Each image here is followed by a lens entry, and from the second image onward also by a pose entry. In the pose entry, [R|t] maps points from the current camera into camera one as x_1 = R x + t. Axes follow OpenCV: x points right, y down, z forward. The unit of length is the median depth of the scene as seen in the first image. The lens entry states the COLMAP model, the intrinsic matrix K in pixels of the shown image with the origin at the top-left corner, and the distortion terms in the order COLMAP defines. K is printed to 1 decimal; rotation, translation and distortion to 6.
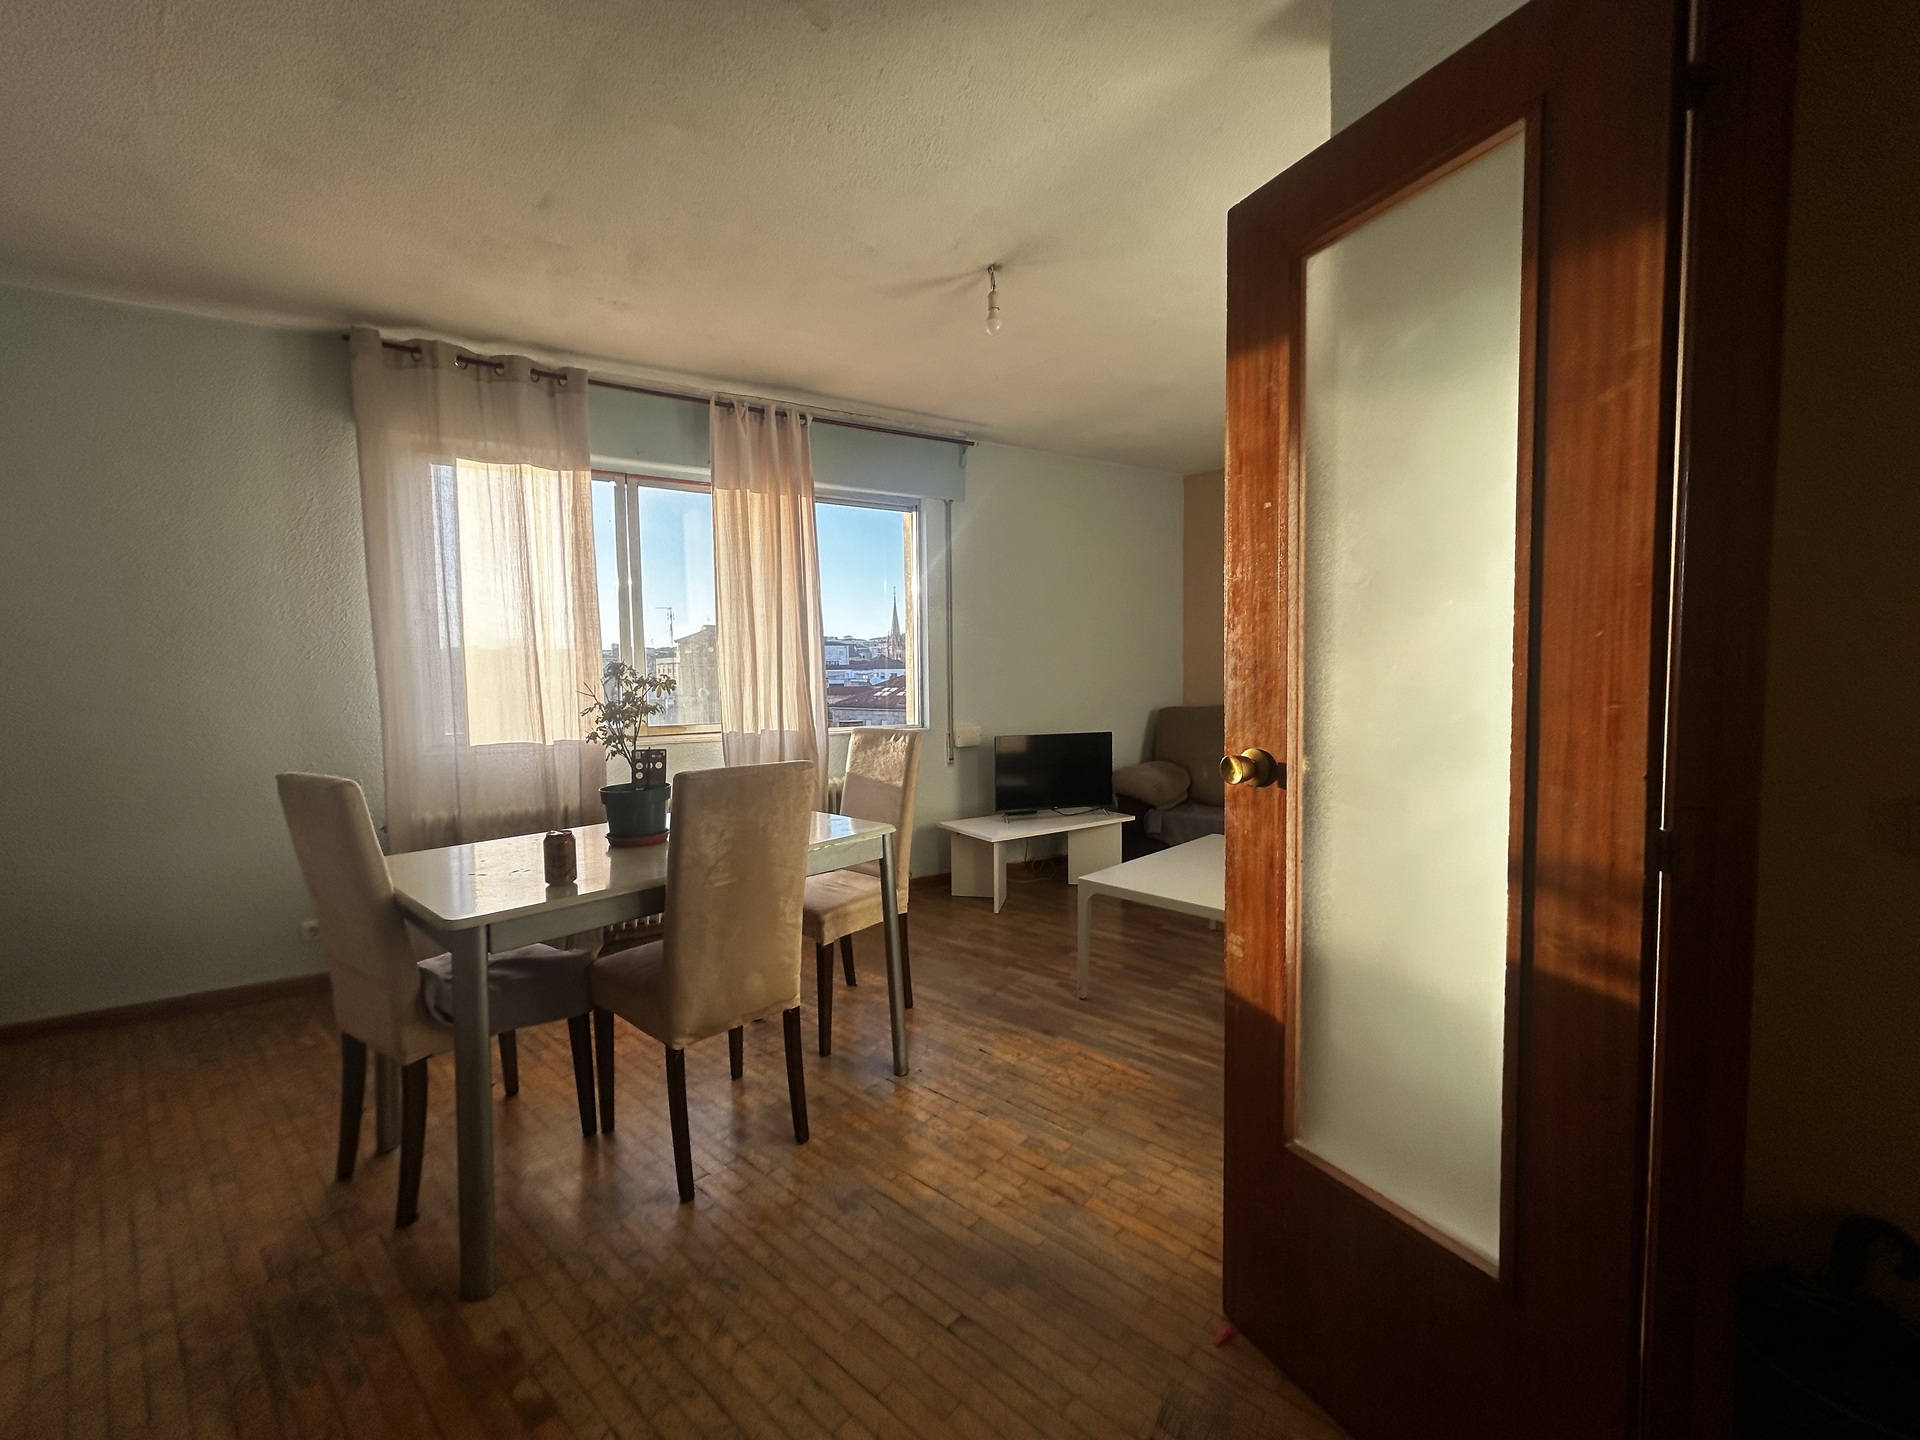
lens RADIAL K [[781.3, 0, 952.4], [0, 781.3, 722.6], [0, 0, 1]] dist [0.001879, -0.000252]
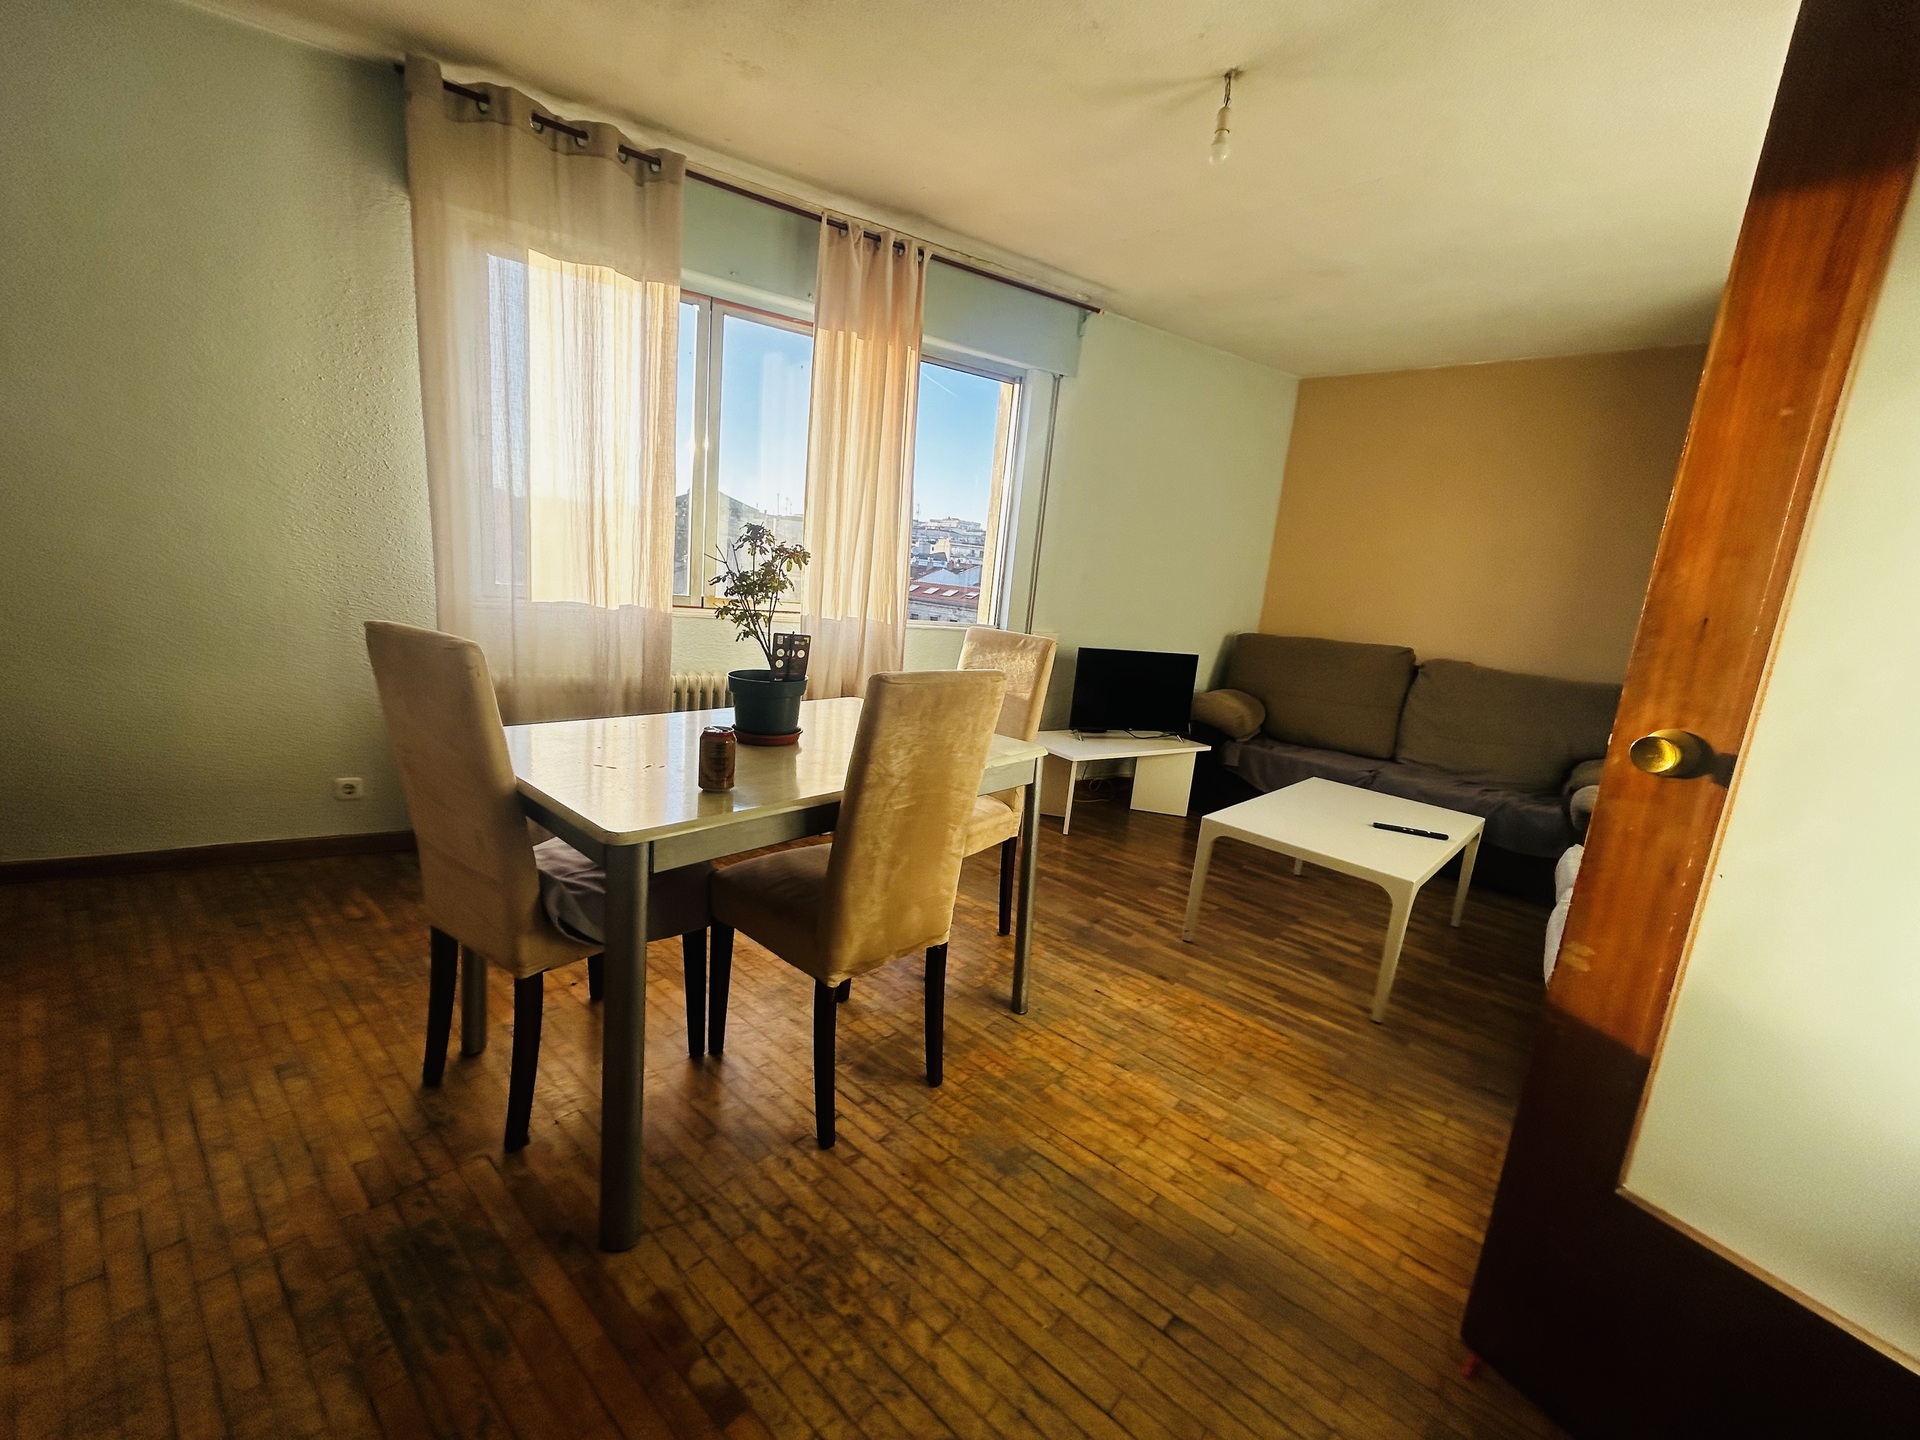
lens RADIAL K [[781.3, 0, 954.6], [0, 781.3, 723.3], [0, 0, 1]] dist [0.001879, -0.000252]
pose [[0.994092, 0.102194, 0.036564, -0.239603], [-0.106164, 0.985590, 0.131685, -0.000335], [-0.022579, -0.134789, 0.990617, 0.149799]]
